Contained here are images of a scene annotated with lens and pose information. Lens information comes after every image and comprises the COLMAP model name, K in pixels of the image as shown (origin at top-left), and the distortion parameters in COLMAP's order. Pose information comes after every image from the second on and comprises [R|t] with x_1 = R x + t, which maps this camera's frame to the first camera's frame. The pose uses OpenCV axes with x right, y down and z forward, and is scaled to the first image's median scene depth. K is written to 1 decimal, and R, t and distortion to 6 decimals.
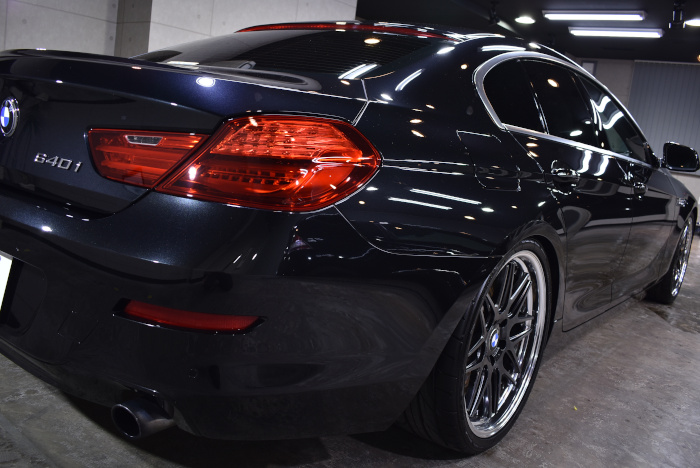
lens RADIAL K [[630.8, 0, 352.8], [0, 630.8, 234.5], [0, 0, 1]] dist [-0.044937, -0.027109]
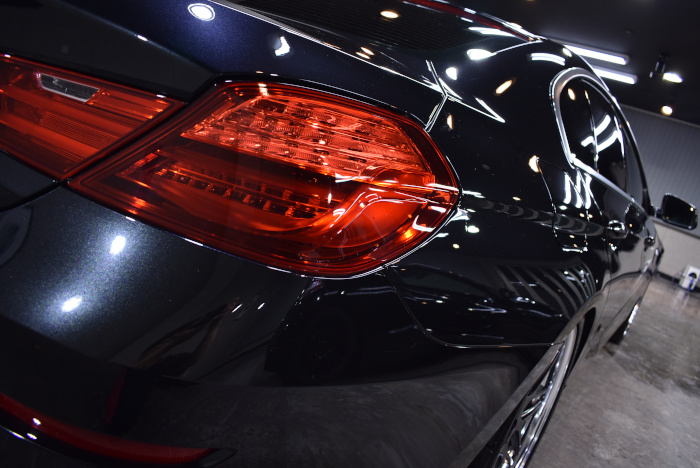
lens RADIAL K [[541.1, 0, 347.7], [0, 541.1, 230.7], [0, 0, 1]] dist [-0.069292, 0.003072]
pose [[0.979752, 0.184618, 0.077468, -0.105060], [-0.188815, 0.980697, 0.050825, -0.098695], [-0.066590, -0.064423, 0.995698, 0.517926]]
